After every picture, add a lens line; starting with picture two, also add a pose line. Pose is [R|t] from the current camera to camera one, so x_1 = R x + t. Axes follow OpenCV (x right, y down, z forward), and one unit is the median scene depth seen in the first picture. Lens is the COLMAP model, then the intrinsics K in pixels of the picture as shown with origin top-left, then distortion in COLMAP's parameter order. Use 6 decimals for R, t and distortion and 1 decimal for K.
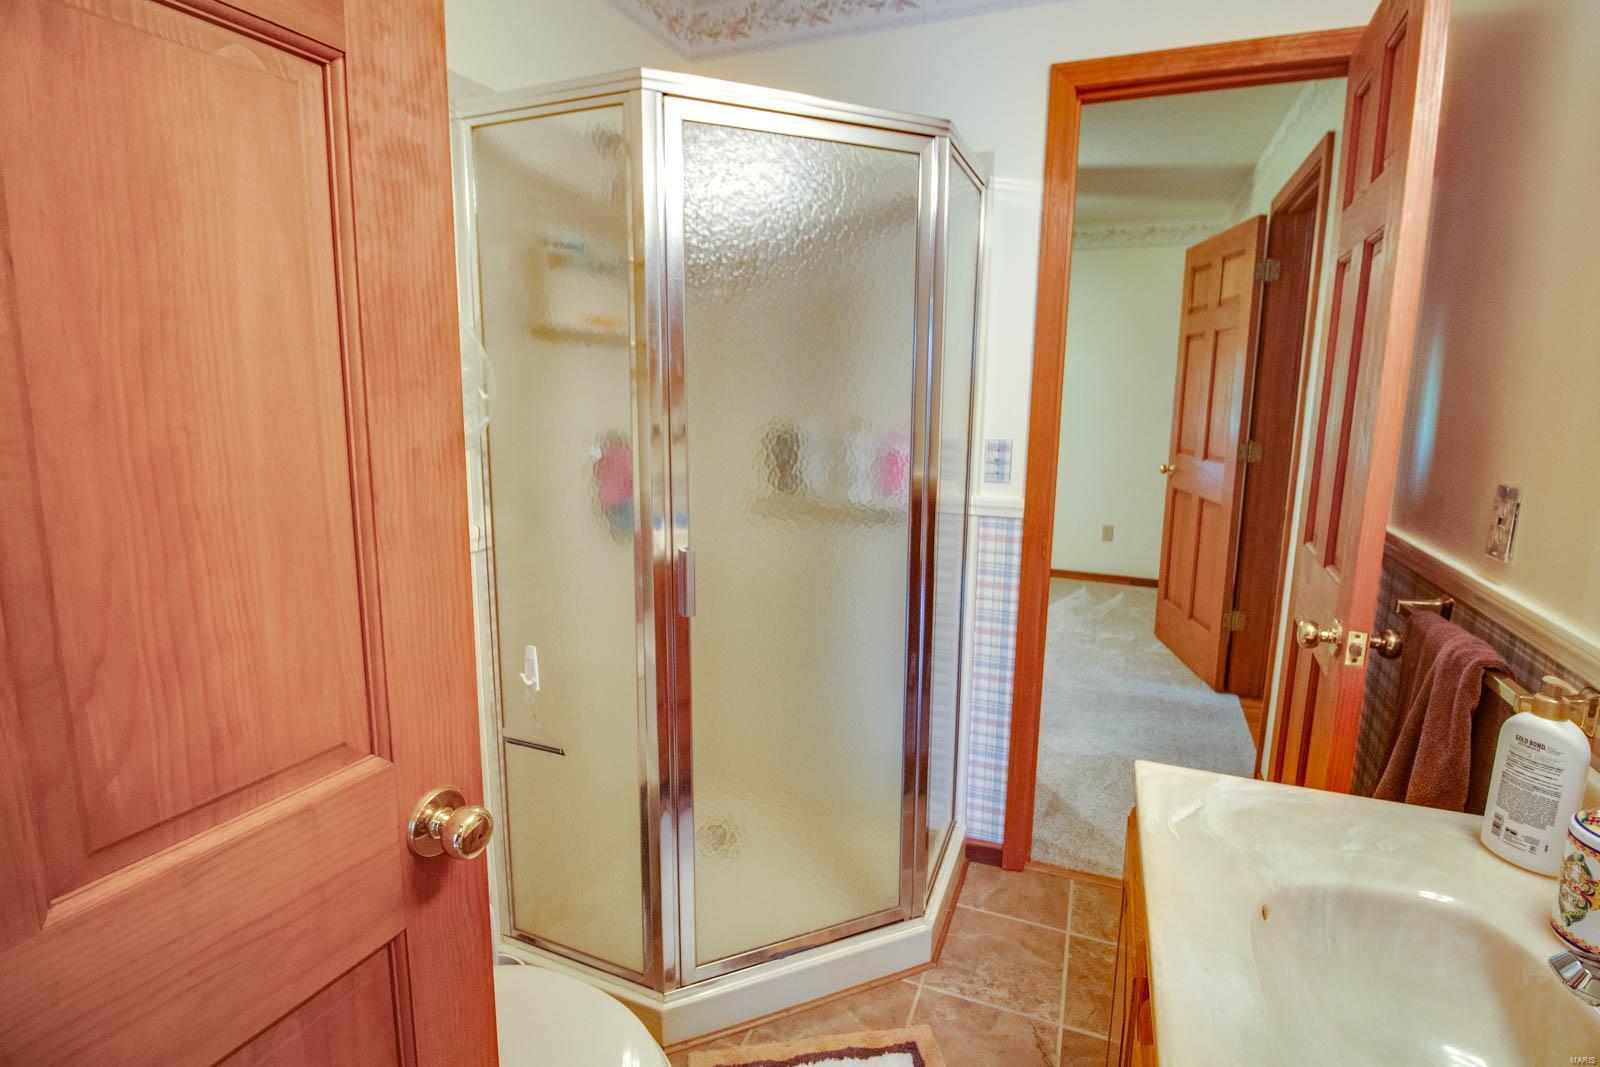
lens RADIAL K [[748.3, 0, 844.7], [0, 748.3, 504.9], [0, 0, 1]] dist [0.006235, -0.022185]
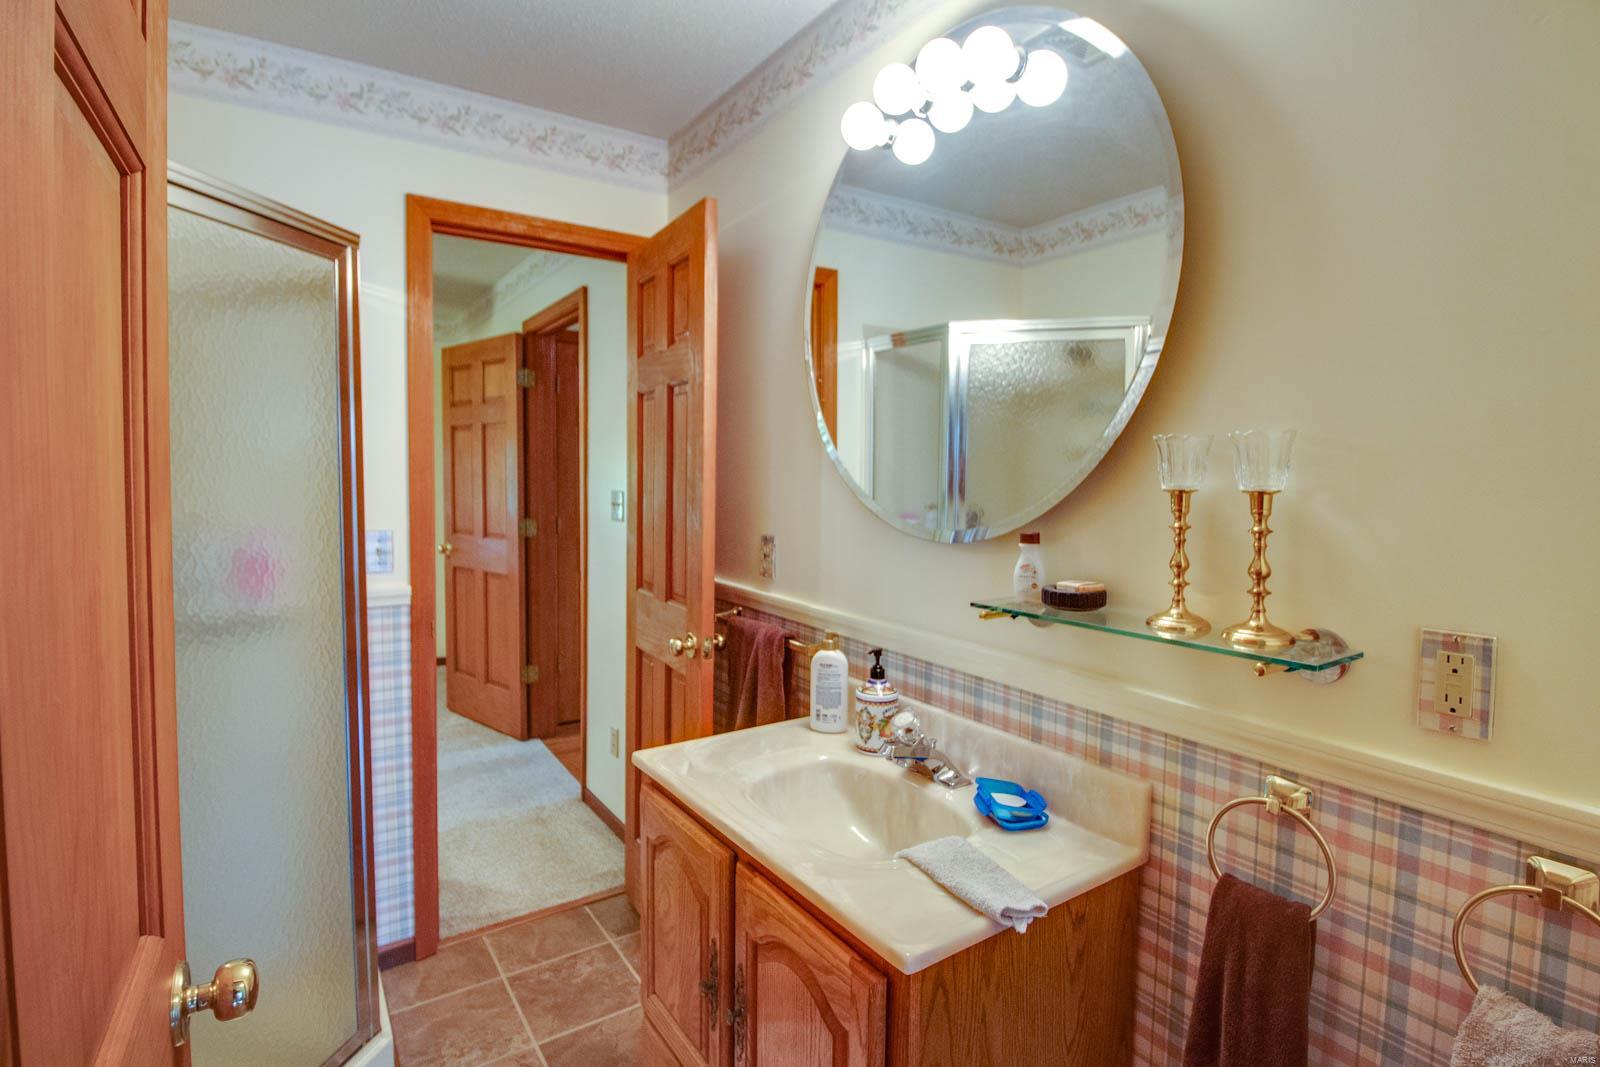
lens RADIAL K [[742.7, 0, 801.6], [0, 742.7, 509.2], [0, 0, 1]] dist [-0.000001, -0.014999]
pose [[0.576343, -0.044423, 0.816000, -0.279865], [0.125301, 0.991518, -0.034522, -0.009177], [-0.807545, 0.122143, 0.577020, -0.048889]]
